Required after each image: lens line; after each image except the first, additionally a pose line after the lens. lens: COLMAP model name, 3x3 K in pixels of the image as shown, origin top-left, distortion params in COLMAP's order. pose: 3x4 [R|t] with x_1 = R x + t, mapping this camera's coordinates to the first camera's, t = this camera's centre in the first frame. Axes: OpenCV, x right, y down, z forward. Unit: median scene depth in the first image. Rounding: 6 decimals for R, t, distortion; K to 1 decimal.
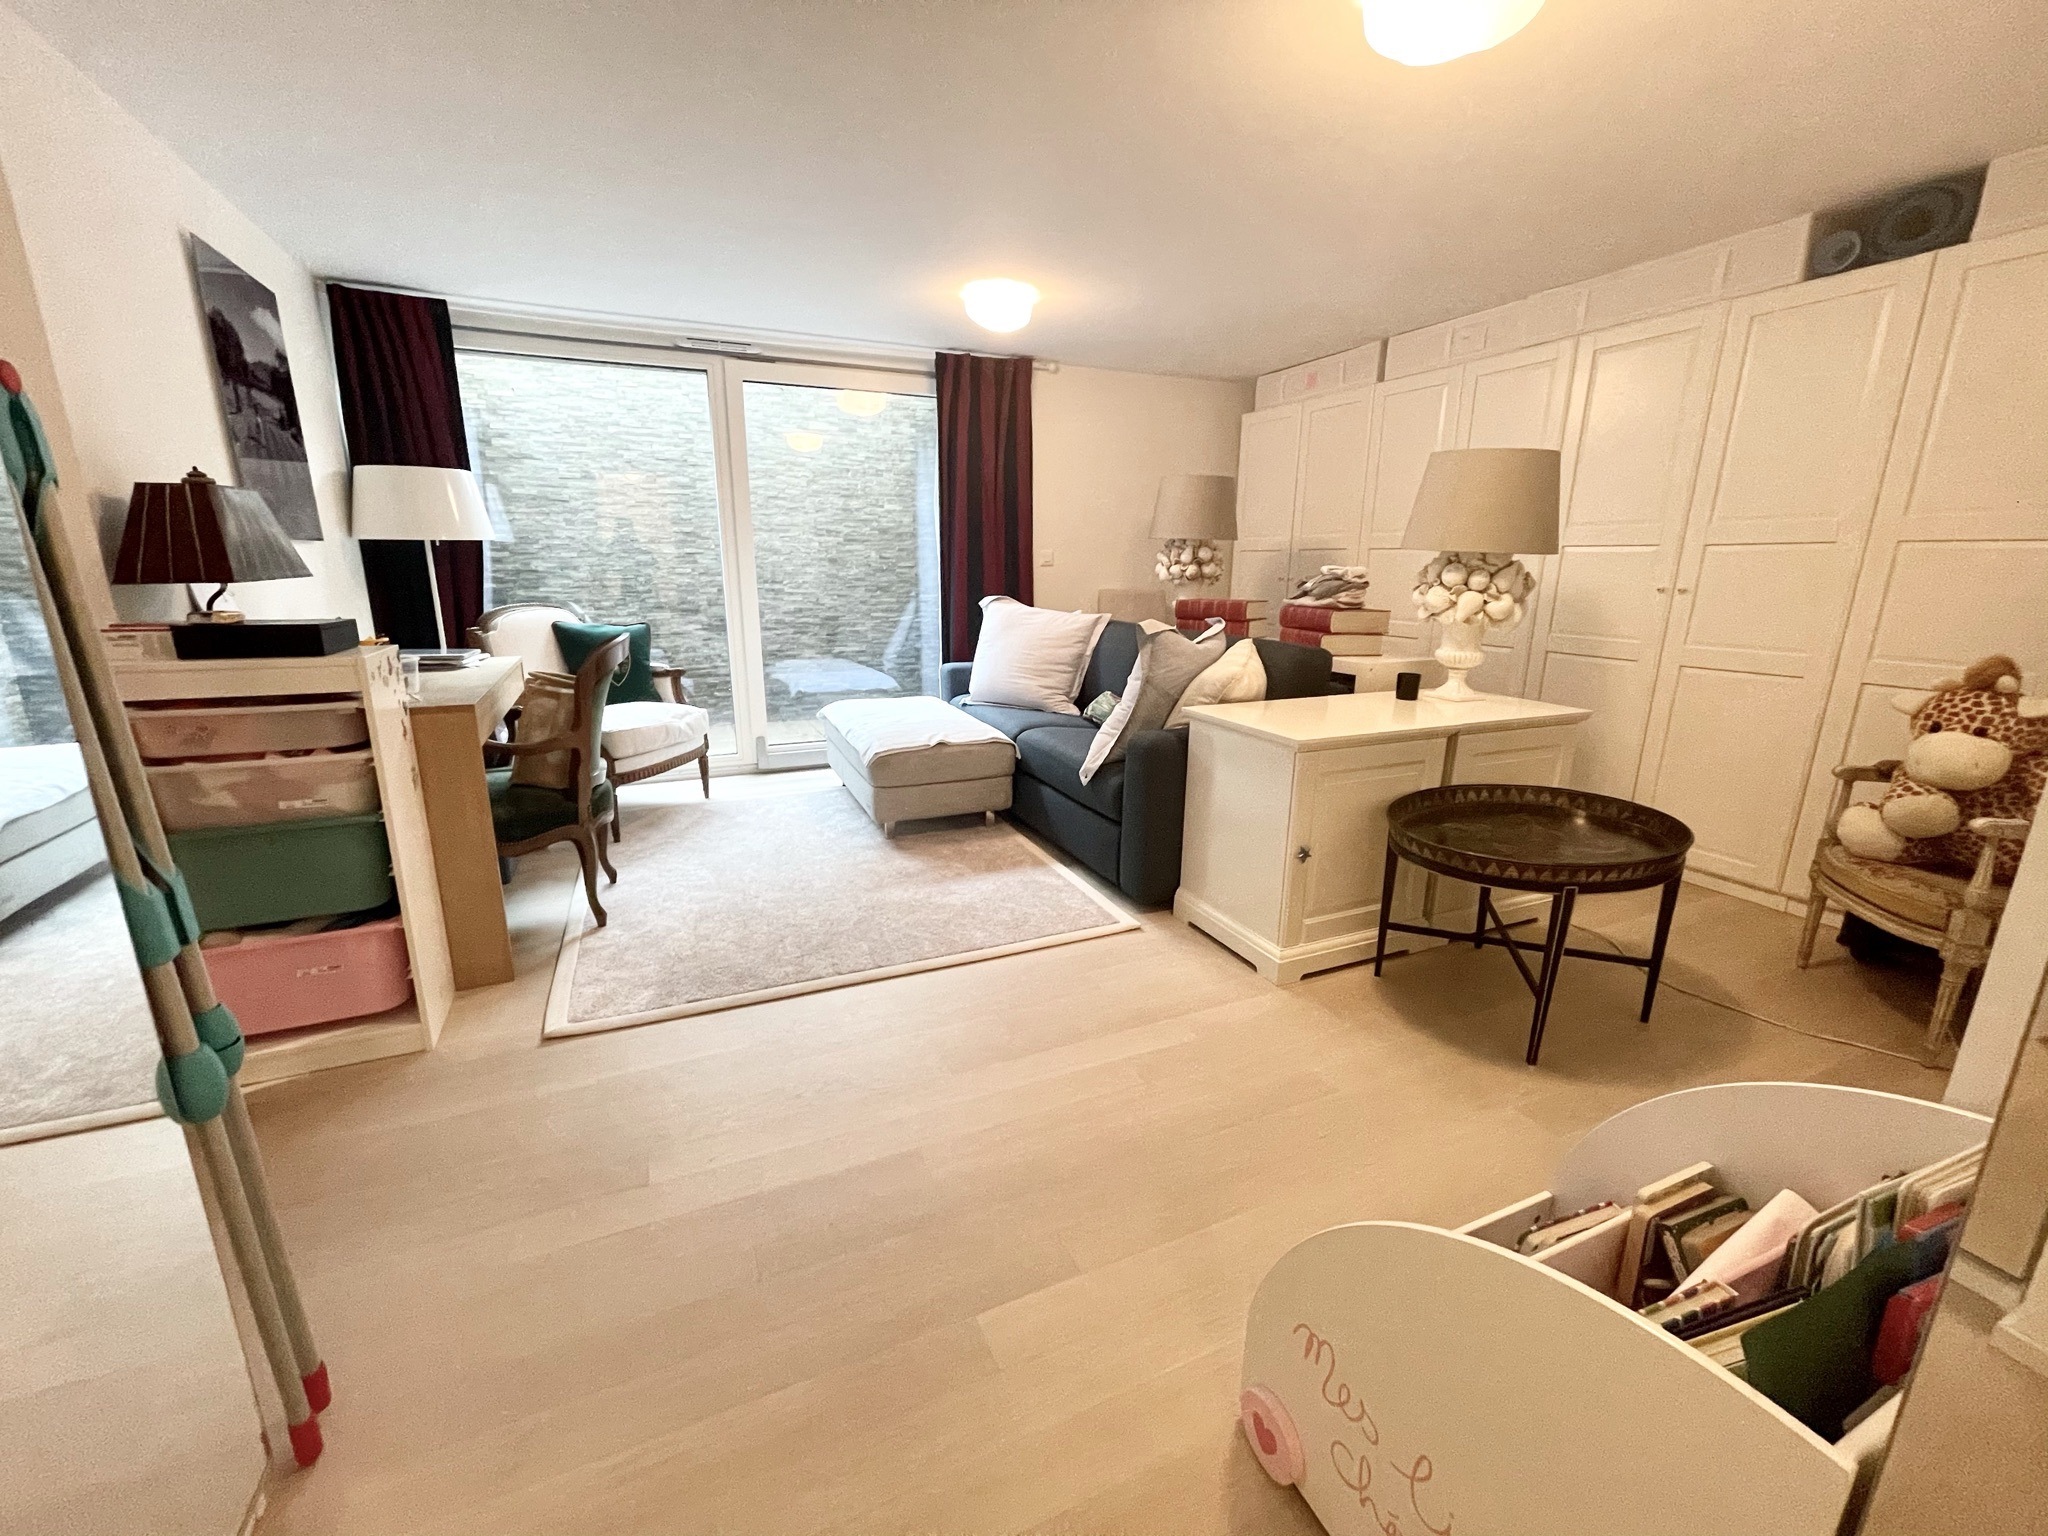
lens RADIAL K [[820.6, 0, 1024.0], [0, 820.6, 768.0], [0, 0, 1]] dist [0.010999, -0.006167]
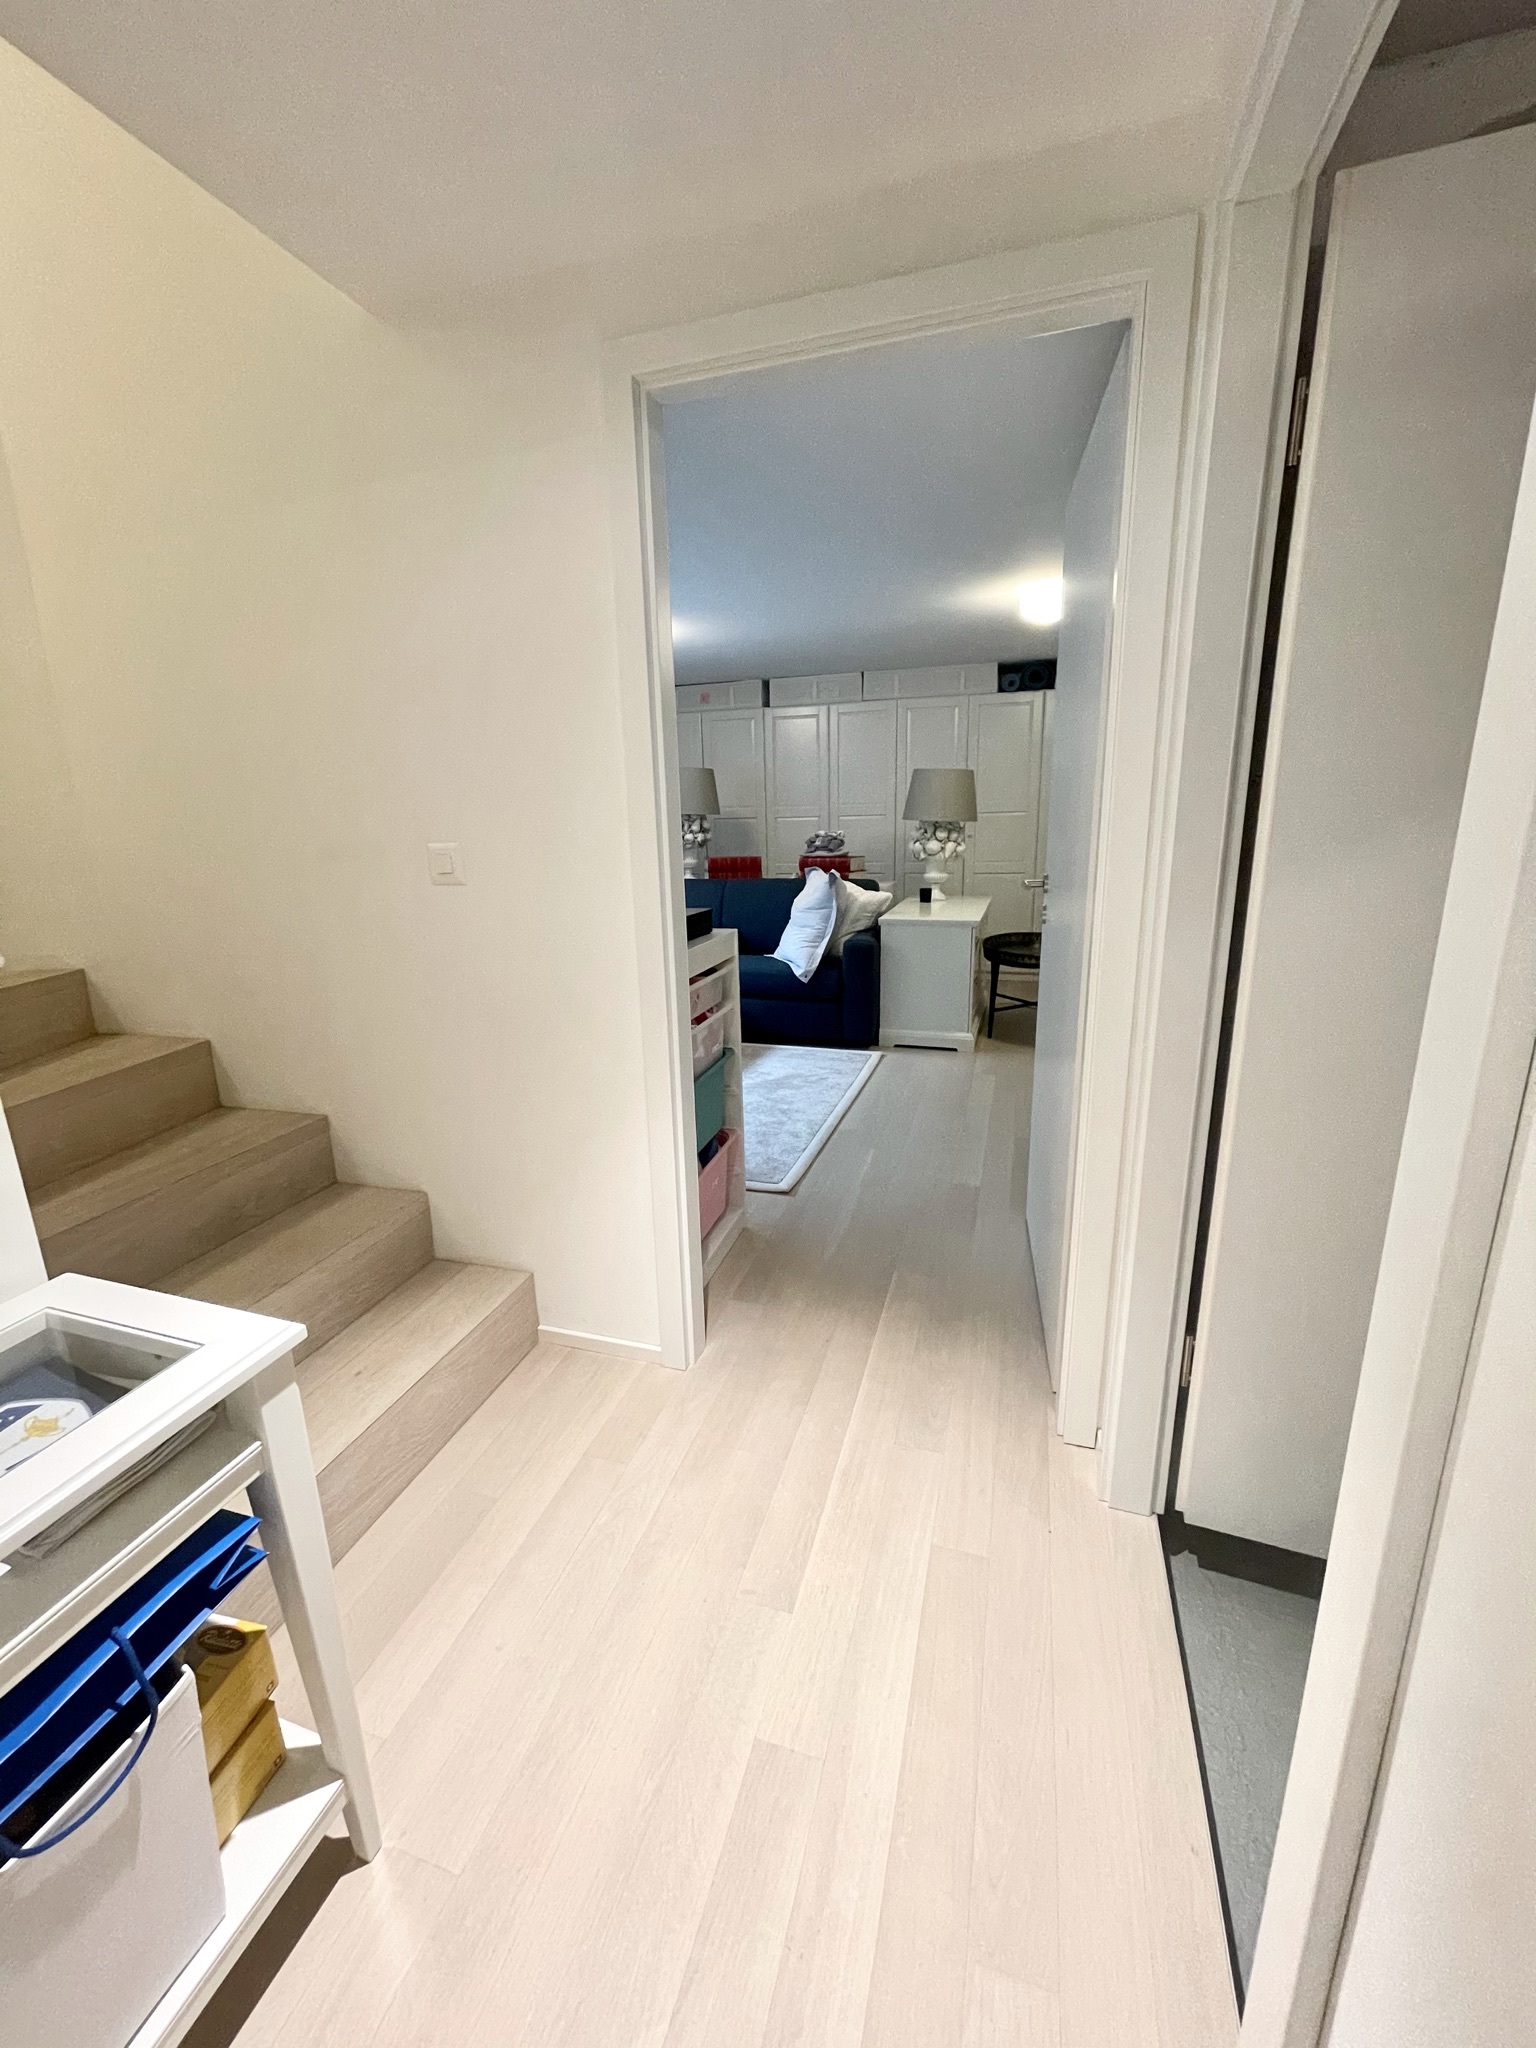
lens RADIAL K [[820.6, 0, 768.0], [0, 820.6, 1024.0], [0, 0, 1]] dist [0.010999, -0.006167]
pose [[0.650547, -0.213767, 0.728761, -1.194962], [0.213154, 0.972393, 0.094954, -0.070457], [-0.728940, 0.093566, 0.678153, 0.043406]]
